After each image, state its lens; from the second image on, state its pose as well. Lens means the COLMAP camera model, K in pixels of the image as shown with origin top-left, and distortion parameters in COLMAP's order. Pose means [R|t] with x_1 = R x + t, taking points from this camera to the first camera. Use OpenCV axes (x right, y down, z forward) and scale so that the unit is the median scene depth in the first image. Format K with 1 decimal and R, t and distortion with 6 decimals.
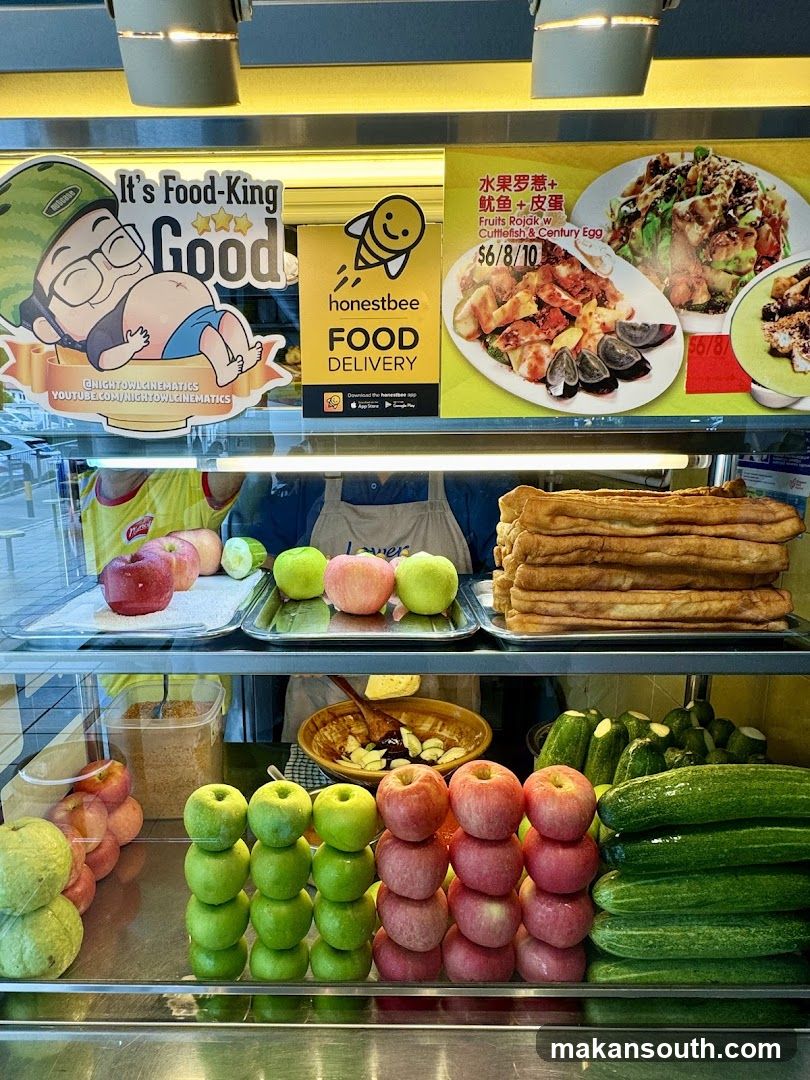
lens RADIAL K [[784.3, 0, 358.4], [0, 784.3, 559.1], [0, 0, 1]] dist [0.008897, -0.040235]
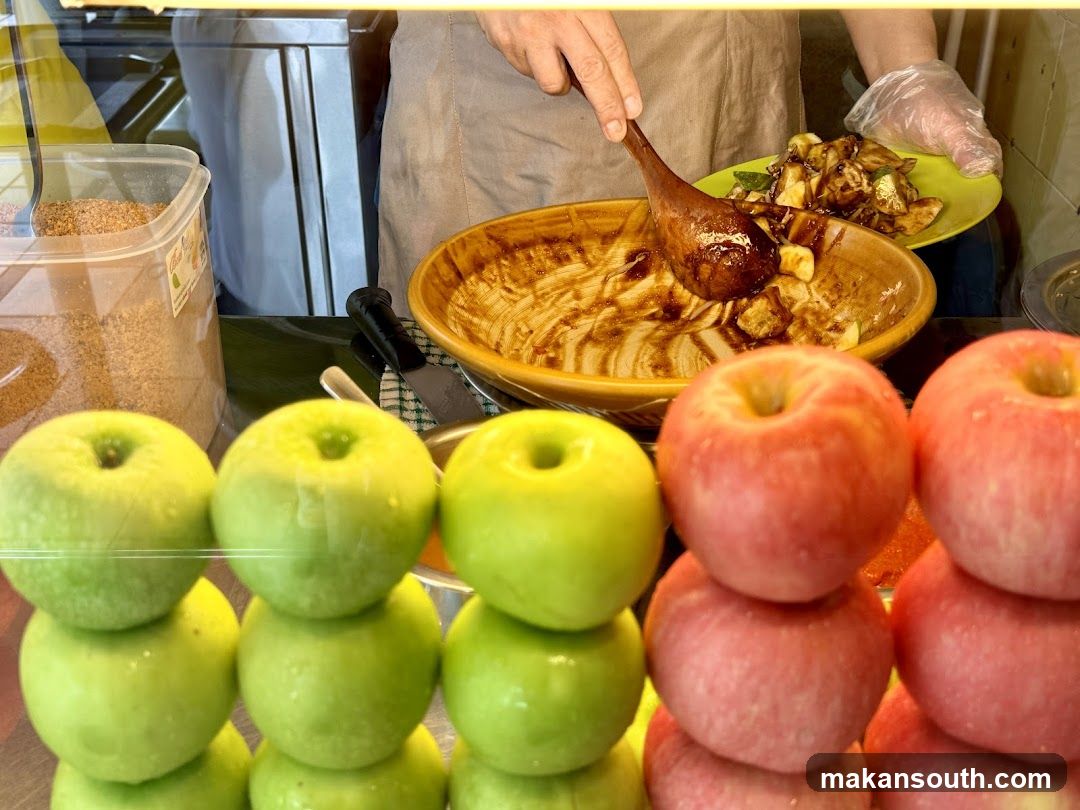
lens RADIAL K [[784.3, 0, 544.7], [0, 784.3, 411.1], [0, 0, 1]] dist [0.008897, -0.040235]
pose [[0.999351, 0.001390, 0.036006, -0.029609], [-0.010904, 0.964074, 0.265410, 0.212621], [-0.034344, -0.265630, 0.963463, 0.732525]]
